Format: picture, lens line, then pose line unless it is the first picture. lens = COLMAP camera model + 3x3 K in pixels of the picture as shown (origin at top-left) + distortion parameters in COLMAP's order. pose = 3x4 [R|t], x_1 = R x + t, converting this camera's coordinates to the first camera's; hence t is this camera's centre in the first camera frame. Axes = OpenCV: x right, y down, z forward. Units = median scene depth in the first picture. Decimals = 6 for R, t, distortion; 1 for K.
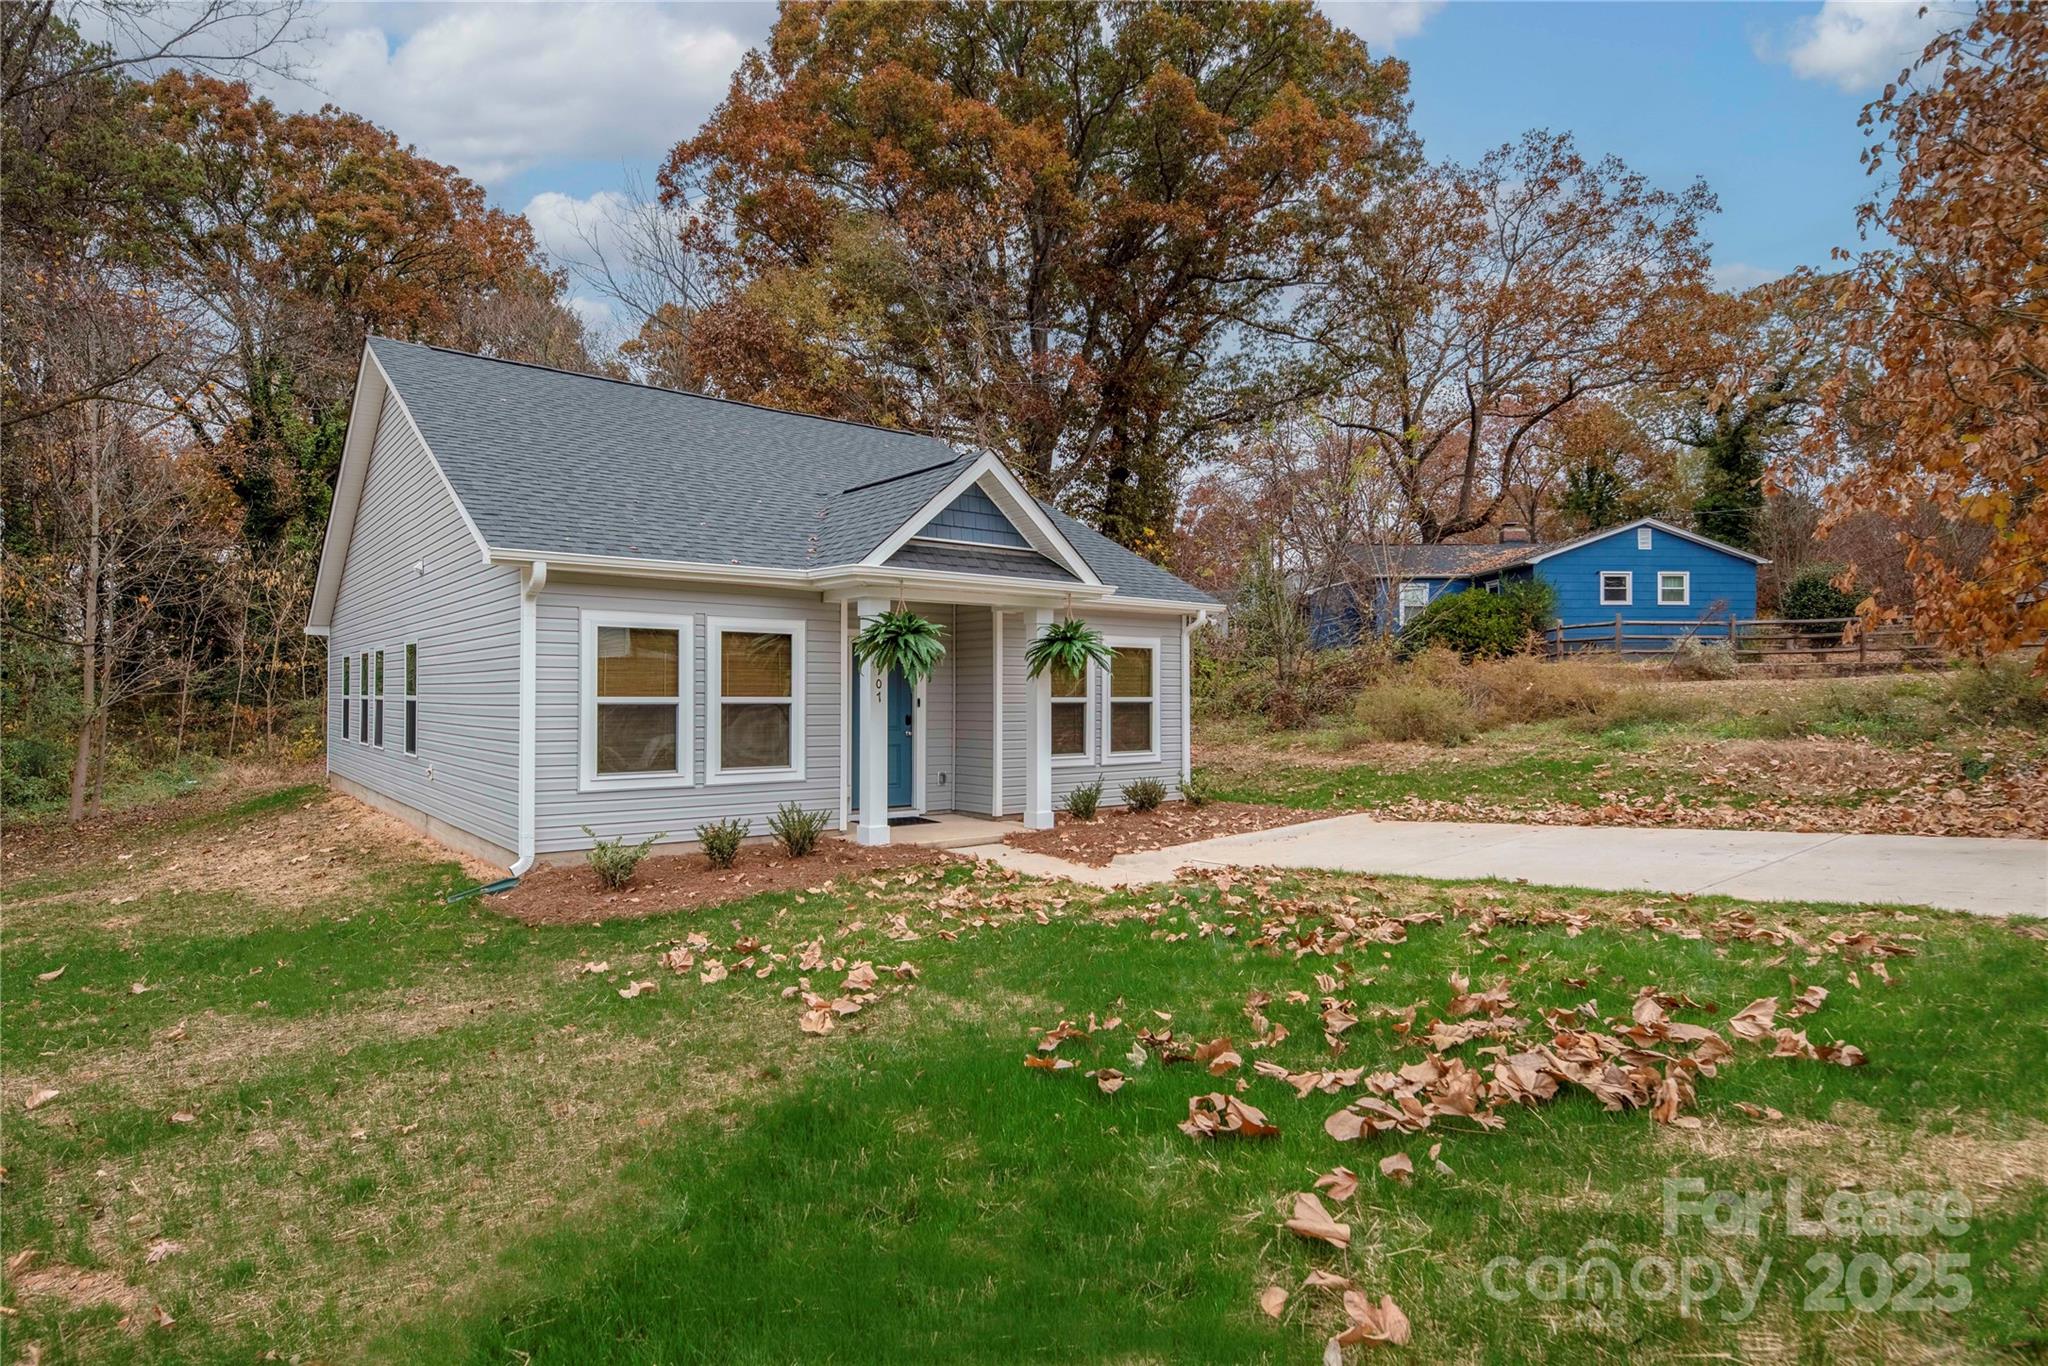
lens RADIAL K [[1095.0, 0, 1027.2], [0, 1095.0, 676.9], [0, 0, 1]] dist [-0.000642, 0.000443]
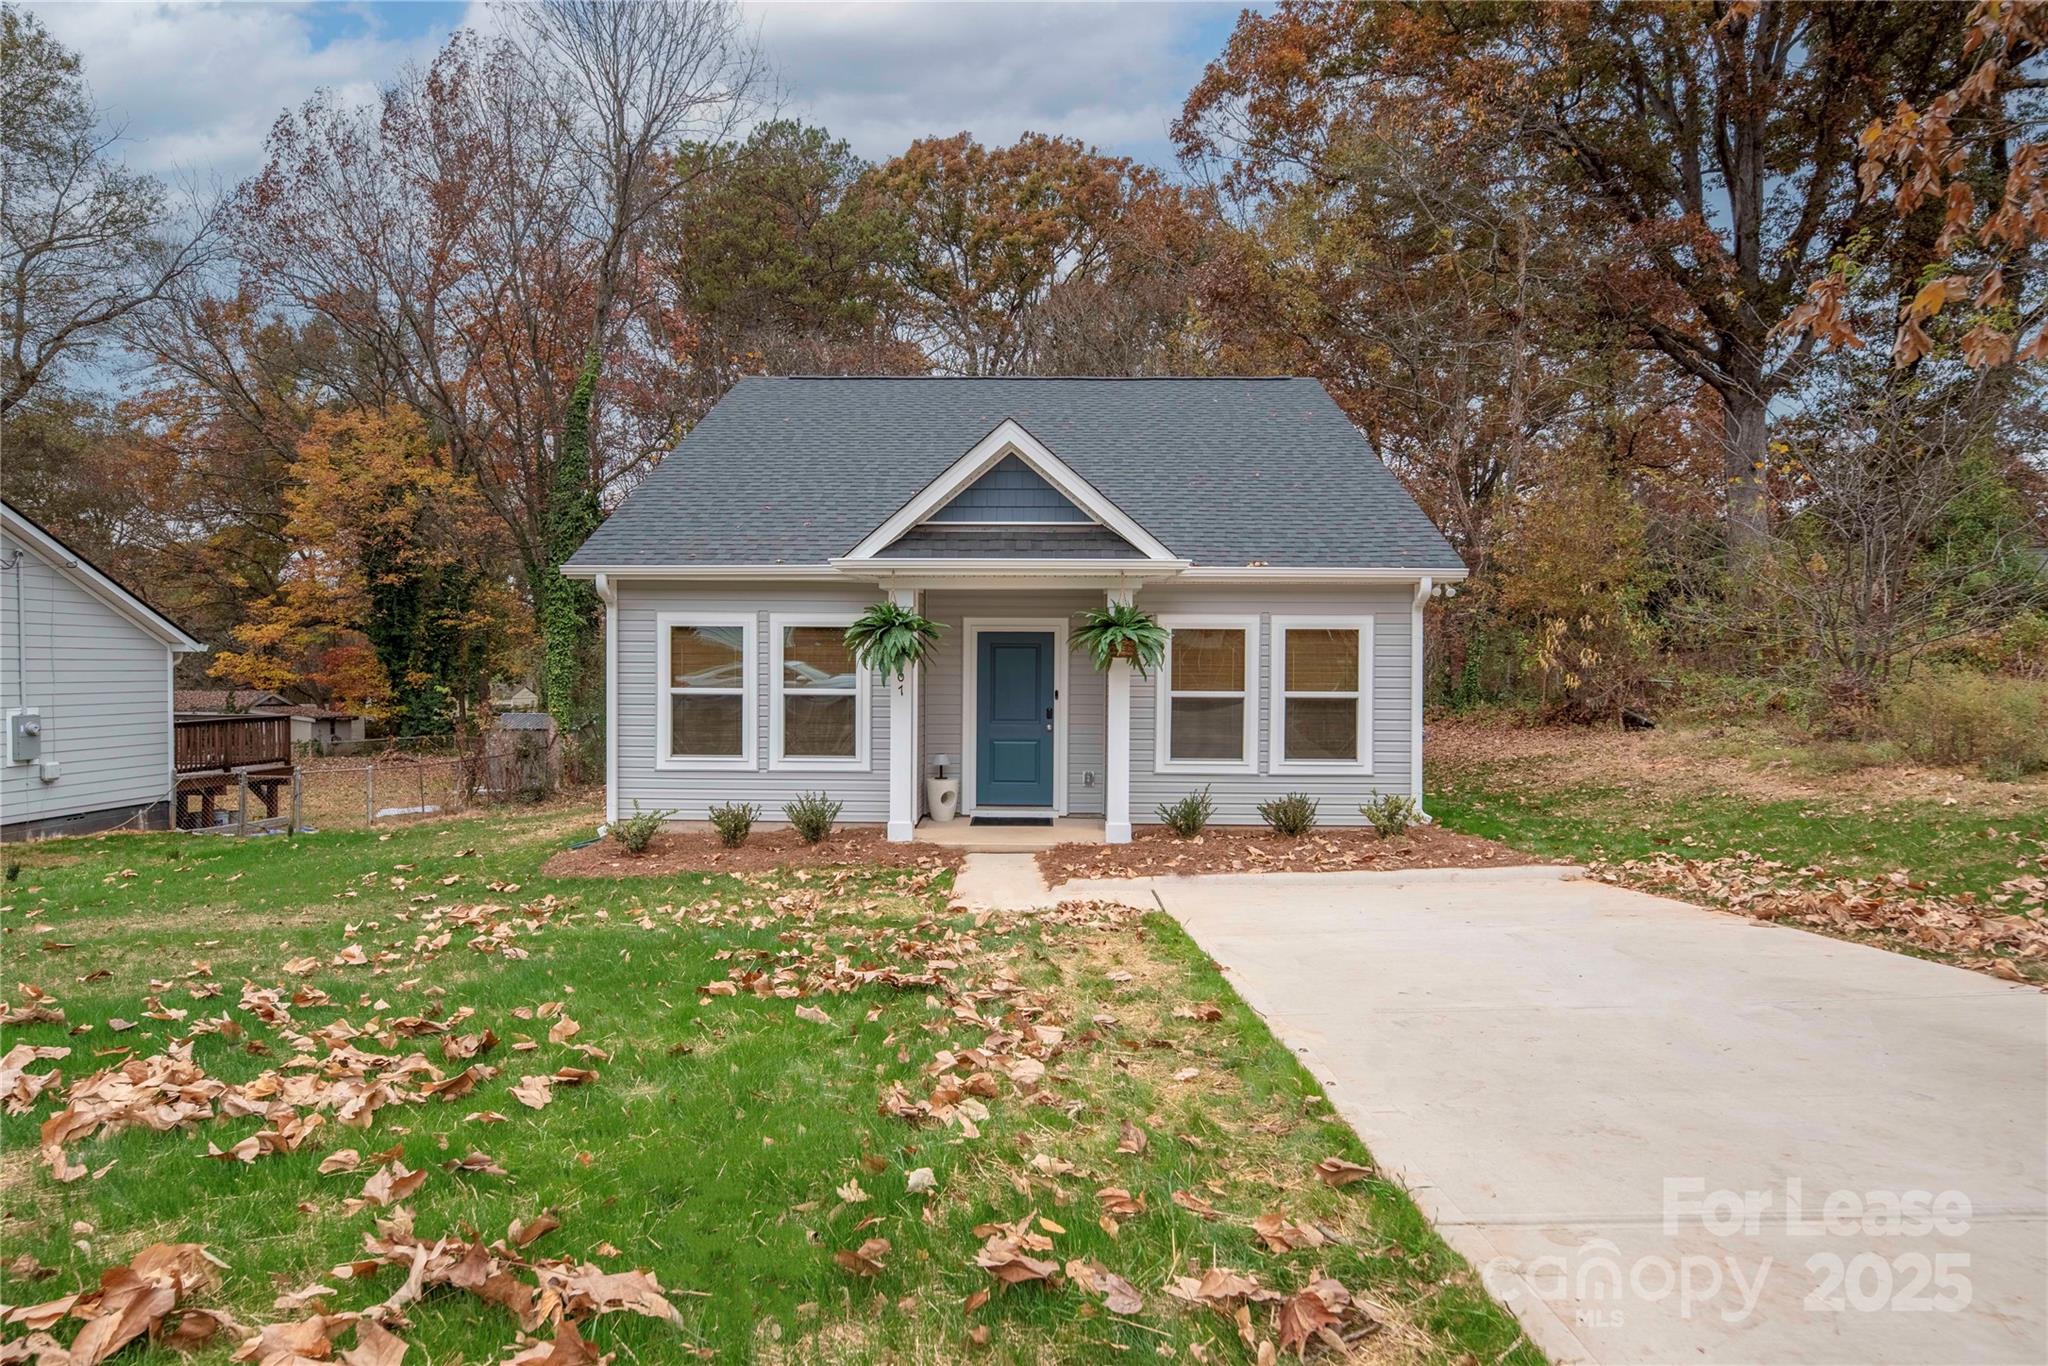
lens RADIAL K [[1227.8, 0, 1021.9], [0, 1227.8, 688.5], [0, 0, 1]] dist [-0.000847, 0.000001]
pose [[0.765223, 0.011349, -0.643665, 0.592842], [0.007158, 0.999633, 0.026135, -0.010144], [0.643725, -0.024607, 0.764861, 0.211078]]
